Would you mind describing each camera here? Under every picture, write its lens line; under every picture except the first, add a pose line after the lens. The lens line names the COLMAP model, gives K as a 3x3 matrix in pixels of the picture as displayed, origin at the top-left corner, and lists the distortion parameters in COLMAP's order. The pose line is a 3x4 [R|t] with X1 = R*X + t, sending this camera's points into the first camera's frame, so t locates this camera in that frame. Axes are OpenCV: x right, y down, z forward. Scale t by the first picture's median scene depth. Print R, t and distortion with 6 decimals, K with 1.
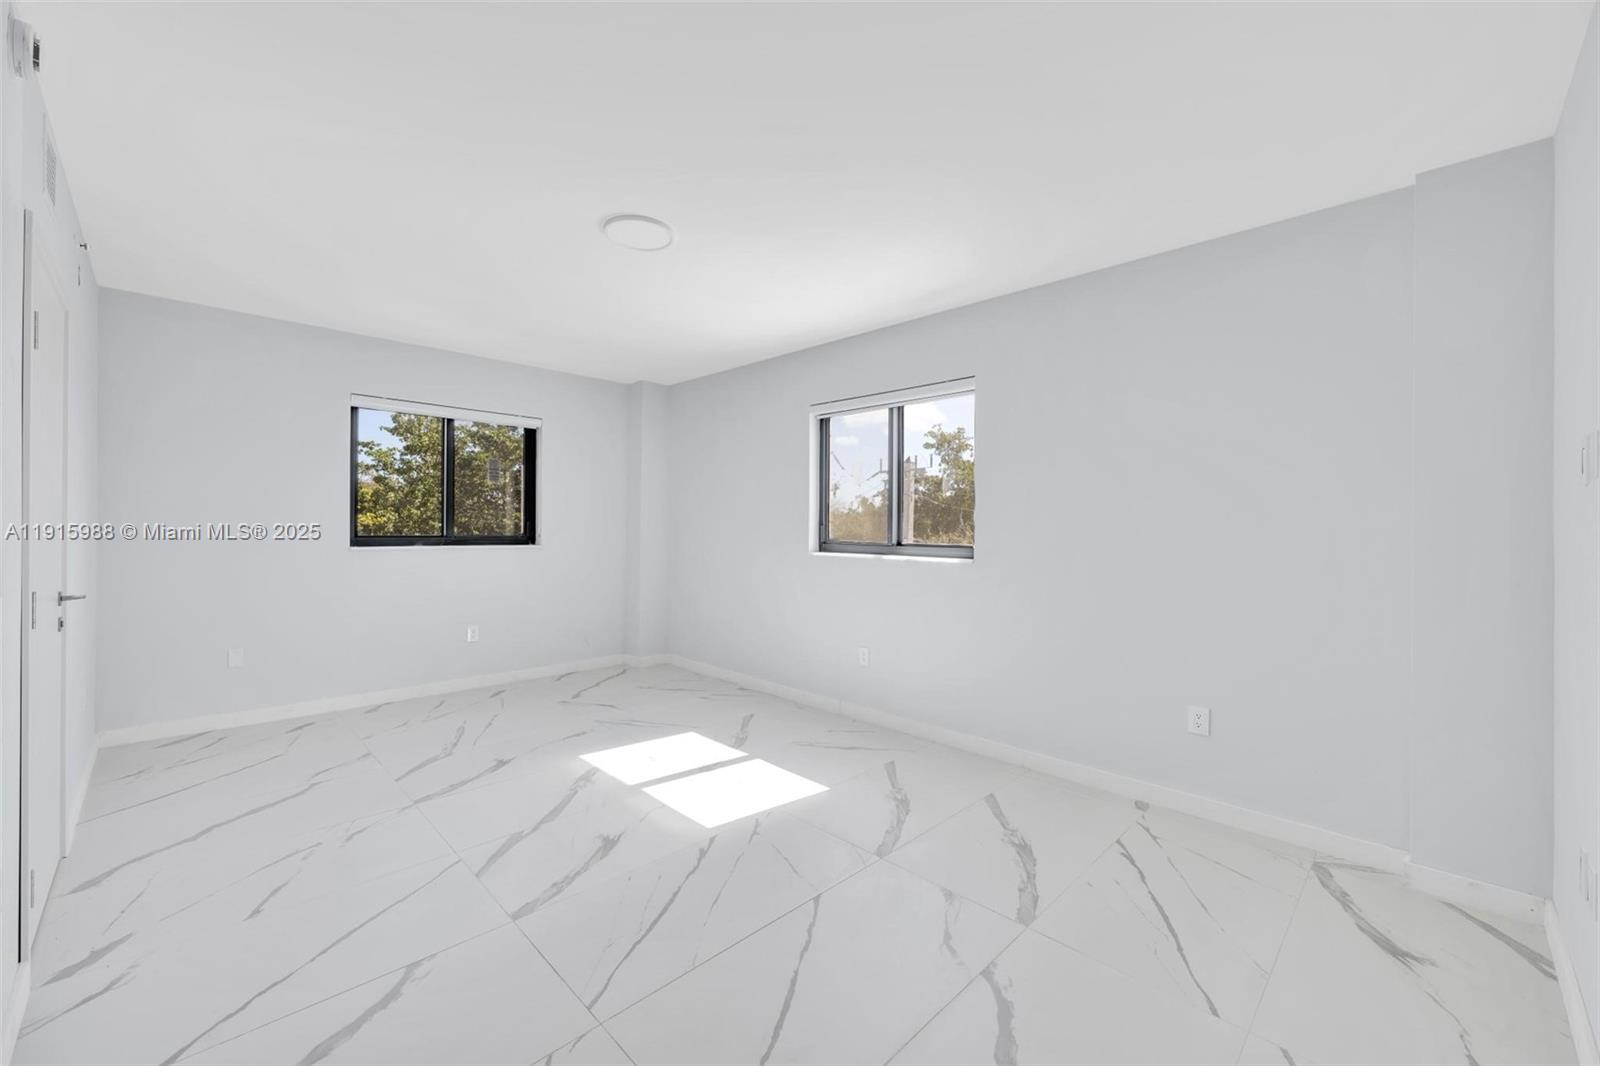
lens RADIAL K [[629.5, 0, 794.4], [0, 629.5, 522.6], [0, 0, 1]] dist [-0.001010, -0.000037]
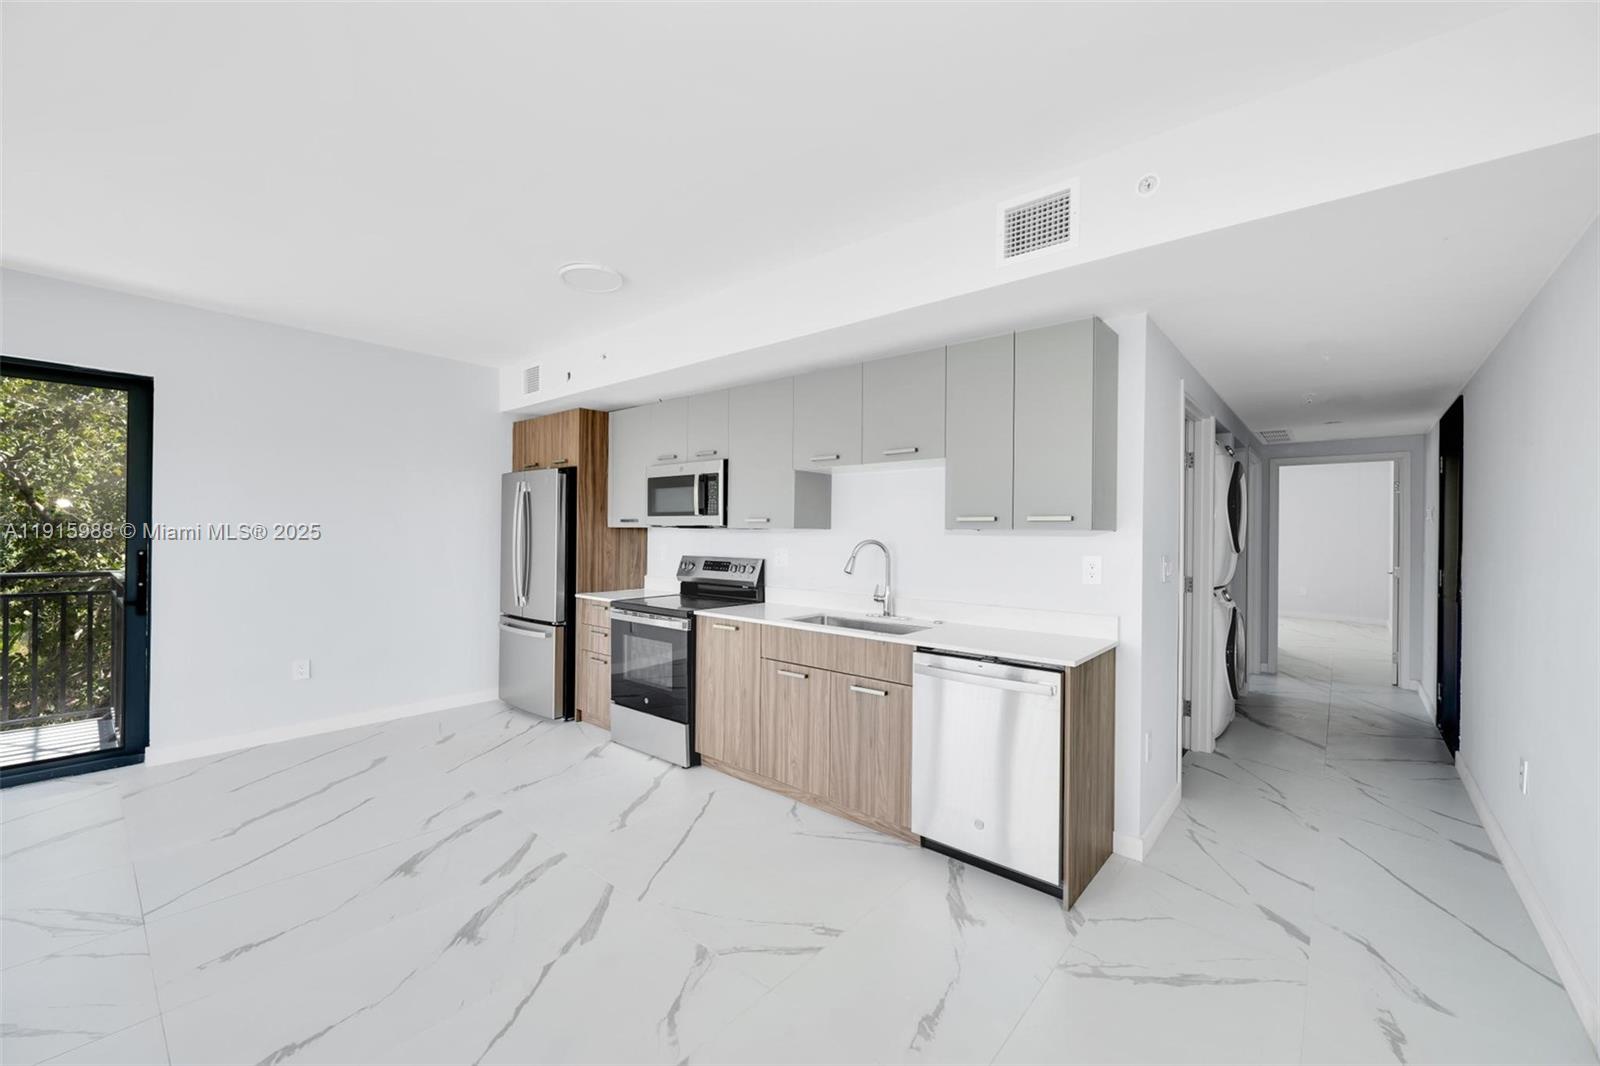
lens RADIAL K [[635.0, 0, 793.6], [0, 635.0, 533.5], [0, 0, 1]] dist [0.002251, 0.000007]
pose [[-0.997133, -0.013216, -0.074502, -0.421655], [-0.013666, 0.999891, 0.005534, -0.009981], [0.074421, 0.006537, -0.997206, 1.208096]]
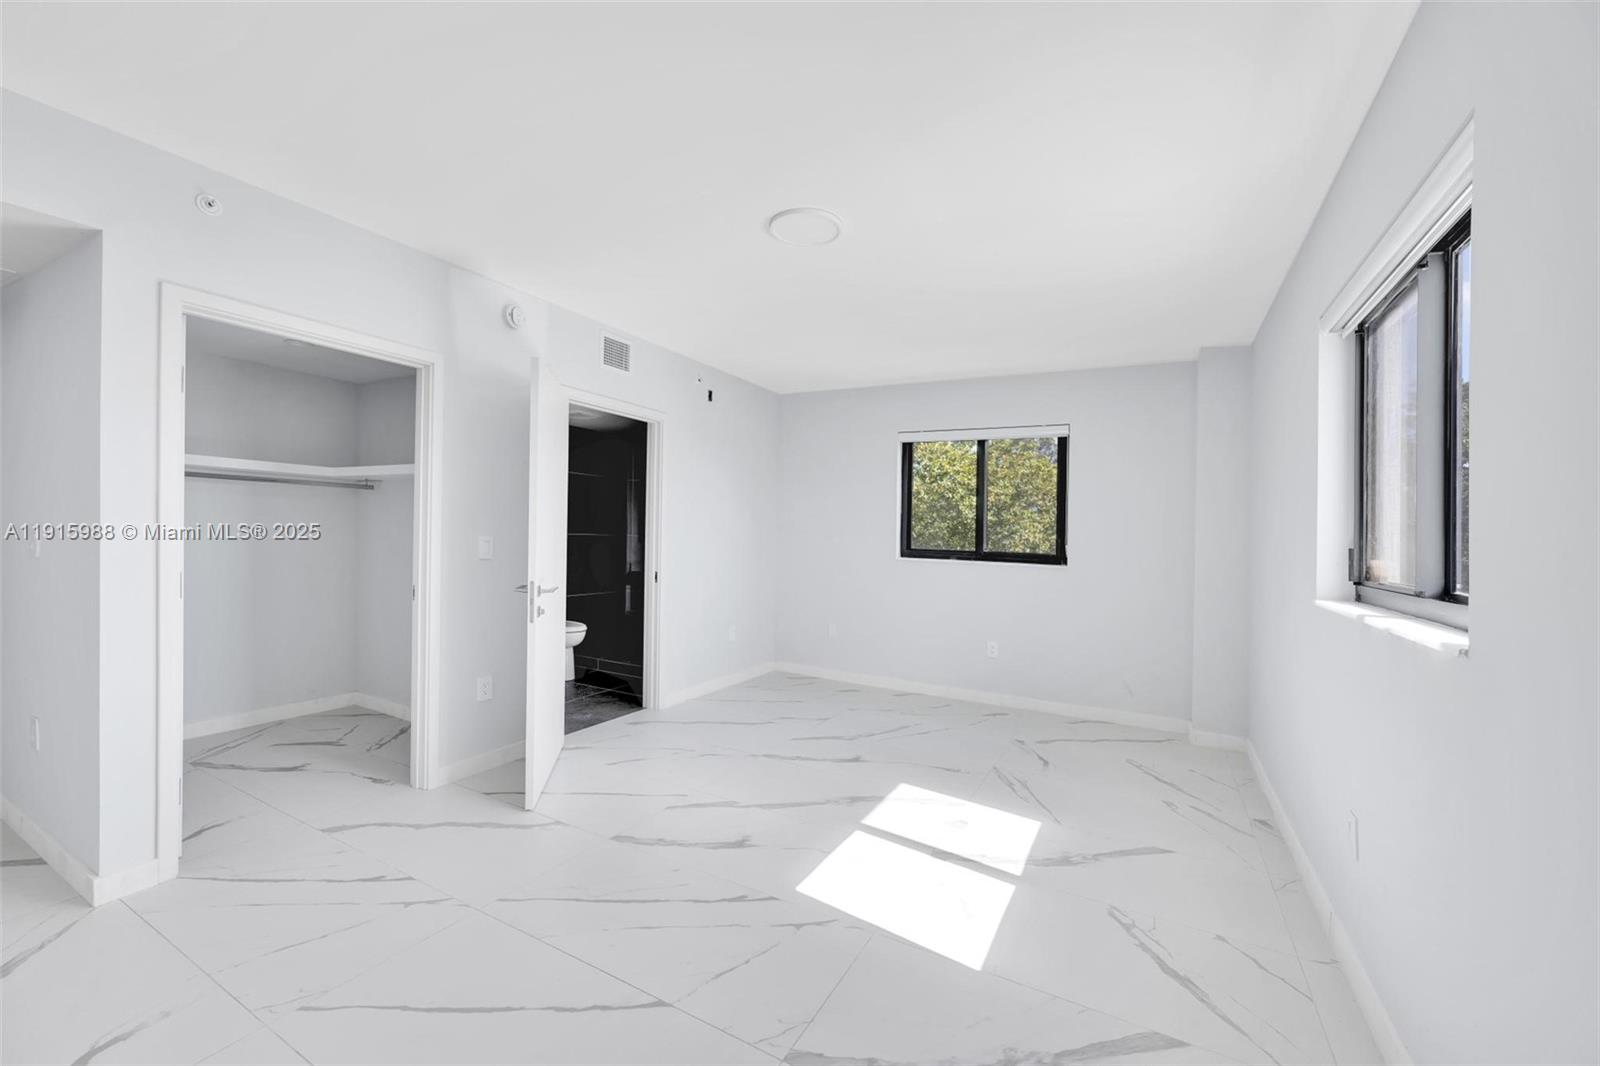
lens RADIAL K [[635.9, 0, 799.1], [0, 635.9, 528.8], [0, 0, 1]] dist [0.007917, 0.000165]
pose [[0.279503, -0.008958, -0.960103, 0.479664], [-0.022038, 0.999633, -0.015743, 0.007618], [0.959892, 0.025559, 0.279203, 0.521379]]
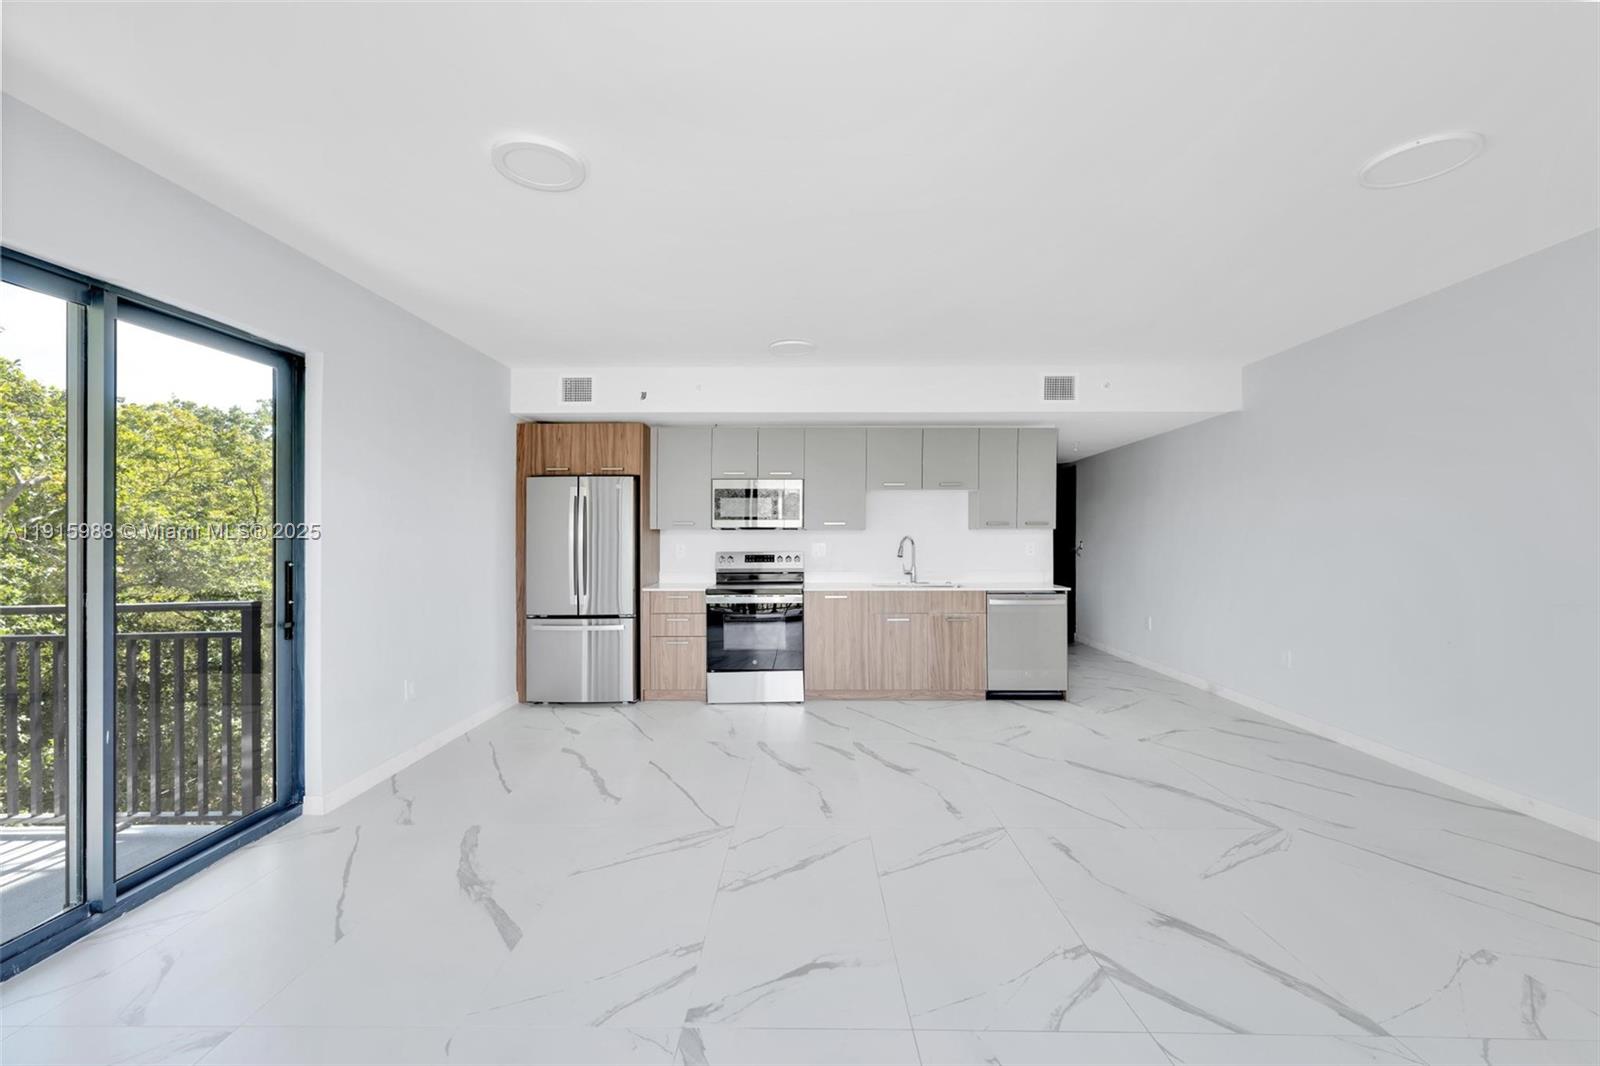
lens RADIAL K [[640.8, 0, 805.9], [0, 640.8, 536.4], [0, 0, 1]] dist [-0.001669, -0.000118]
pose [[-0.705526, -0.006429, -0.708655, 0.540712], [-0.002363, 0.999975, -0.006719, 0.012492], [0.708680, -0.003067, -0.705523, 1.191964]]
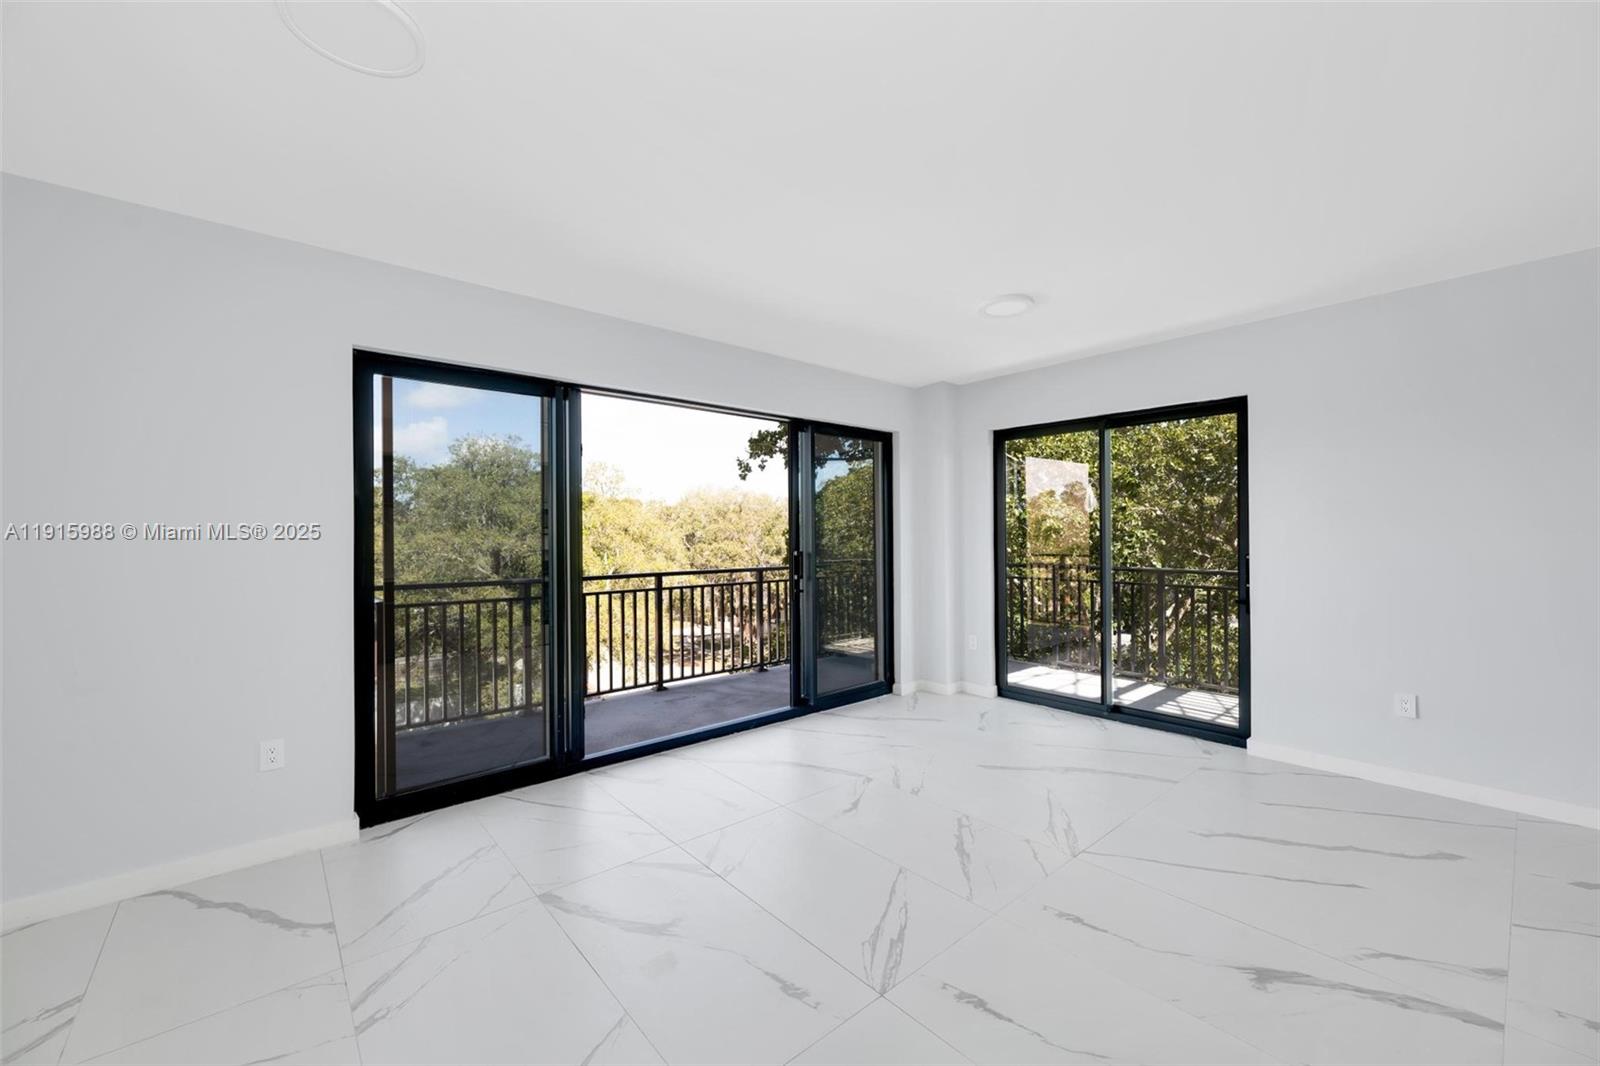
lens RADIAL K [[631.1, 0, 796.4], [0, 631.1, 538.5], [0, 0, 1]] dist [0.000911, 0.000254]
pose [[0.067968, -0.006682, 0.997665, -0.590087], [0.011040, 0.999921, 0.005945, -0.006503], [-0.997626, 0.010610, 0.068037, 0.869040]]
